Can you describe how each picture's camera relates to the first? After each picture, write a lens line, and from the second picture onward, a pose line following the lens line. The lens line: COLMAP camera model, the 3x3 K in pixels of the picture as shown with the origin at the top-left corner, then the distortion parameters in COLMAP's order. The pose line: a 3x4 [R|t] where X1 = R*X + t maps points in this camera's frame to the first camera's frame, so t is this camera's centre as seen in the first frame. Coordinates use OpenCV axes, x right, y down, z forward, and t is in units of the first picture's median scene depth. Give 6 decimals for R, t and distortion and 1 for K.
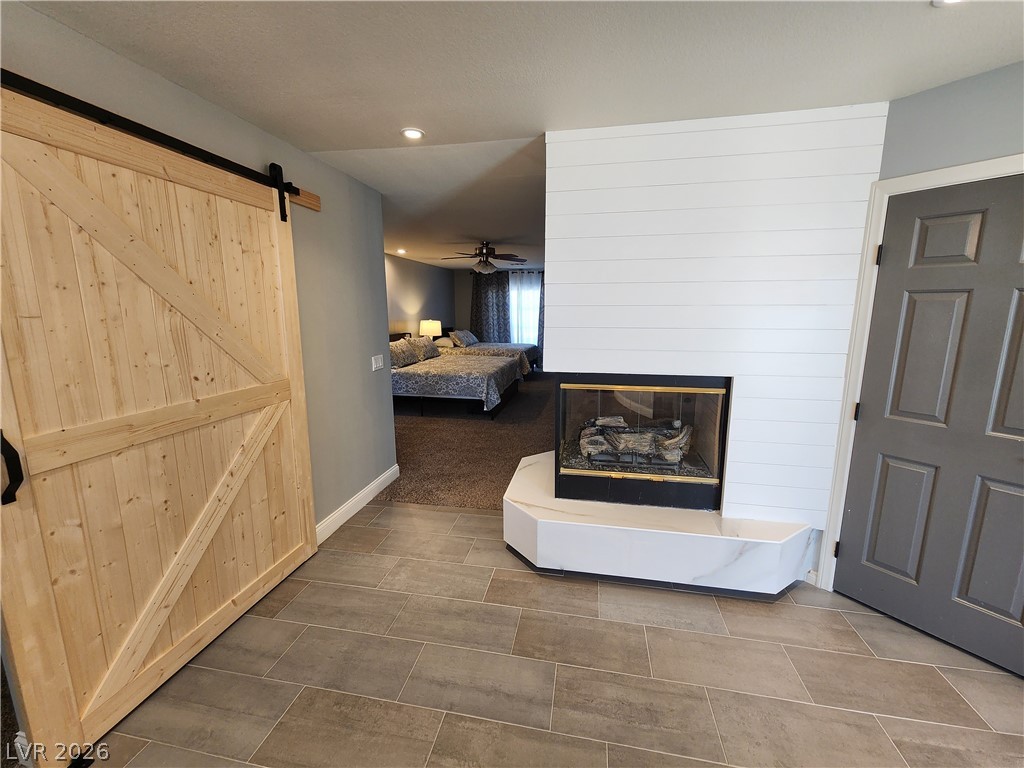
lens RADIAL K [[415.5, 0, 504.0], [0, 415.5, 381.7], [0, 0, 1]] dist [0.000153, -0.000018]
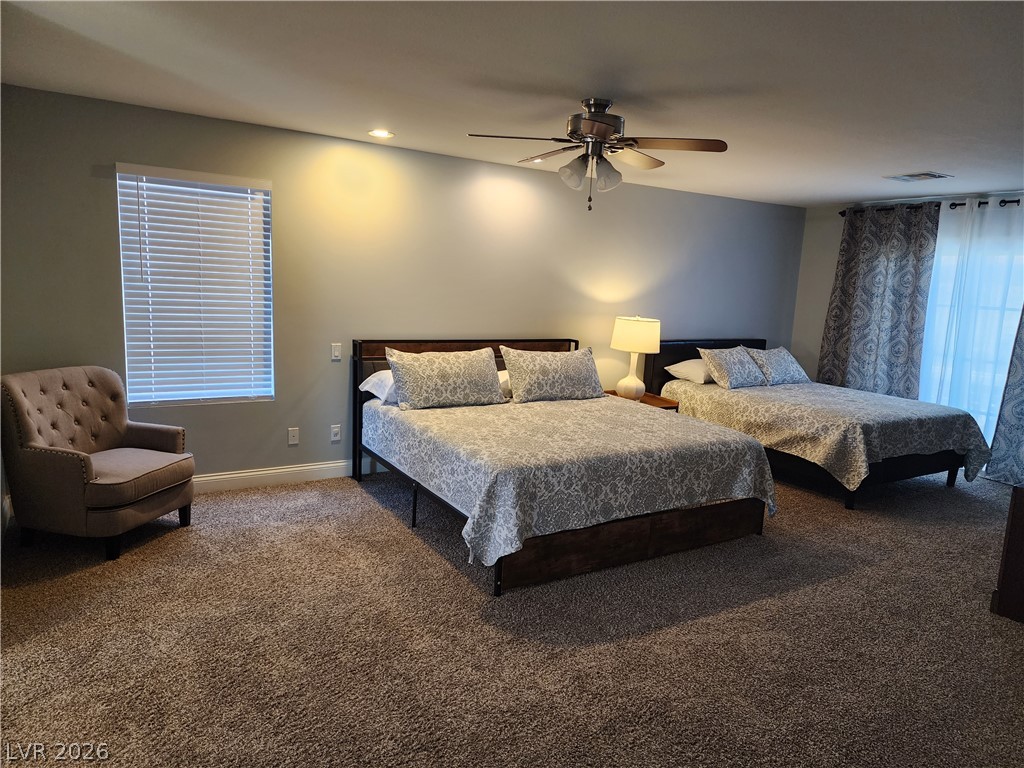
lens RADIAL K [[673.9, 0, 507.0], [0, 673.9, 383.6], [0, 0, 1]] dist [0.041414, -0.013737]
pose [[0.679446, 0.141509, -0.719950, 0.257438], [-0.175809, 0.984040, 0.027498, -0.072267], [0.712351, 0.107890, 0.693481, 0.405997]]
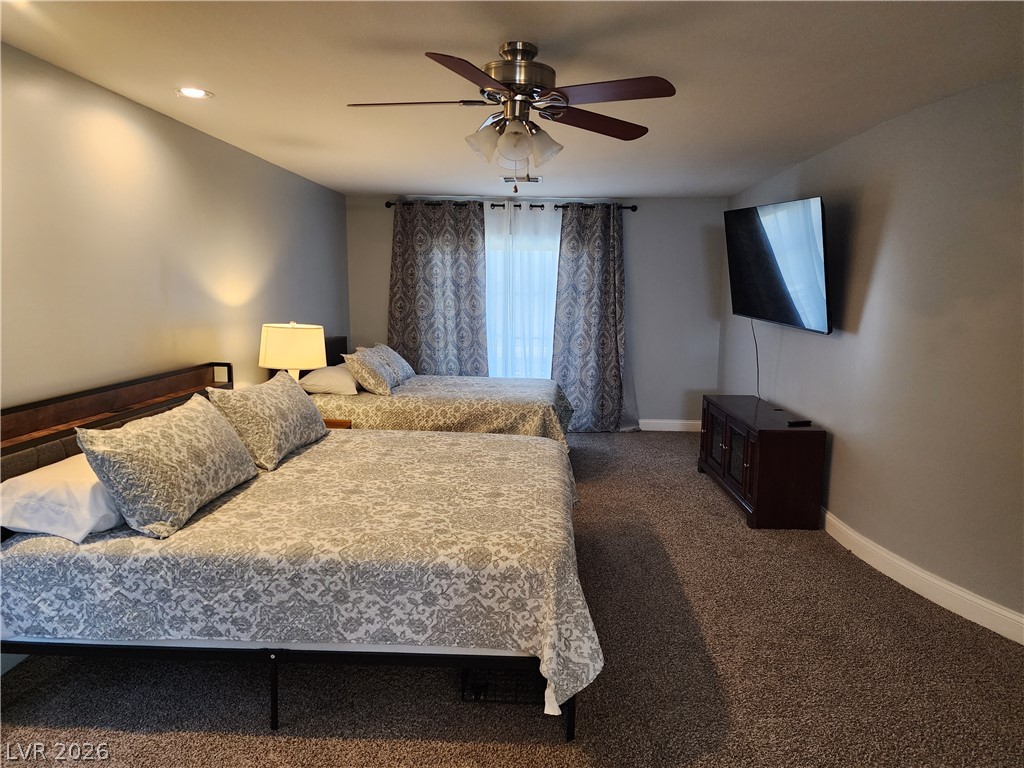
lens RADIAL K [[673.9, 0, 517.1], [0, 673.9, 391.0], [0, 0, 1]] dist [0.041414, -0.013737]
pose [[0.985750, -0.011676, 0.167812, -0.088072], [0.016278, 0.999527, -0.026075, -0.073551], [-0.167429, 0.028435, 0.985474, 0.414500]]
